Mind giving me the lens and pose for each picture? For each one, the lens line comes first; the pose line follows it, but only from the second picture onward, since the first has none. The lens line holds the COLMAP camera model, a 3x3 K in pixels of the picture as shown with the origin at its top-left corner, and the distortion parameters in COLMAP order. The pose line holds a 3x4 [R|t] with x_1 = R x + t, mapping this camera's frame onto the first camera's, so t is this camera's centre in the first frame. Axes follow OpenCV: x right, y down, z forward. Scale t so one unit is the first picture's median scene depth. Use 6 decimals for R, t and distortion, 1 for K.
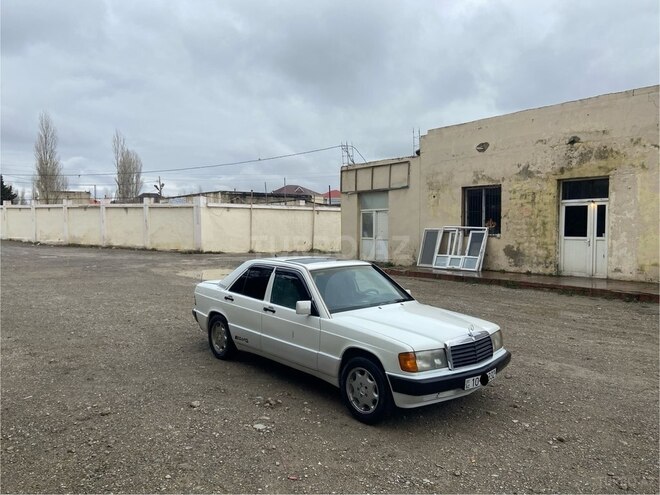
lens RADIAL K [[491.4, 0, 330.1], [0, 491.4, 246.8], [0, 0, 1]] dist [0.110749, -0.131238]
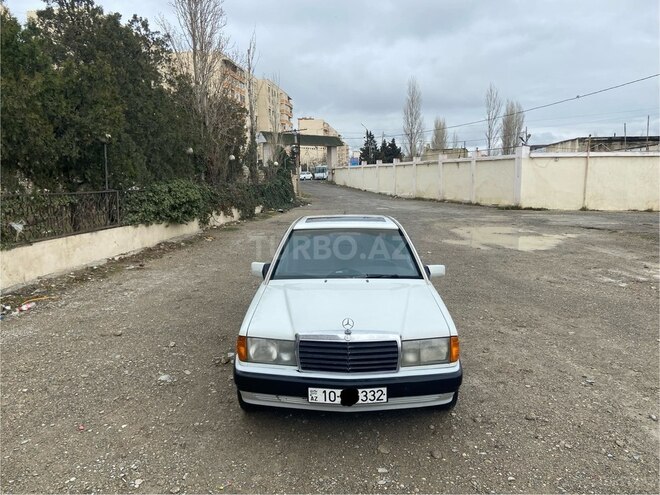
lens RADIAL K [[491.4, 0, 329.8], [0, 491.4, 245.5], [0, 0, 1]] dist [0.110749, -0.131238]
pose [[0.728826, 0.080922, -0.679900, 0.576092], [-0.020126, 0.995094, 0.096862, -0.011636], [0.684403, -0.056912, 0.726879, 0.370868]]
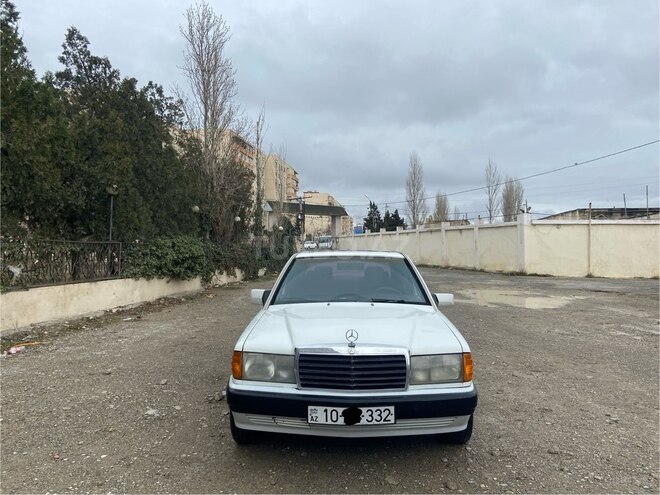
lens RADIAL K [[491.4, 0, 332.6], [0, 491.4, 243.0], [0, 0, 1]] dist [0.110749, -0.131238]
pose [[0.727040, -0.015166, -0.686428, 0.561550], [-0.028992, 0.998186, -0.052761, 0.060225], [0.685983, 0.058260, 0.725282, 0.389700]]
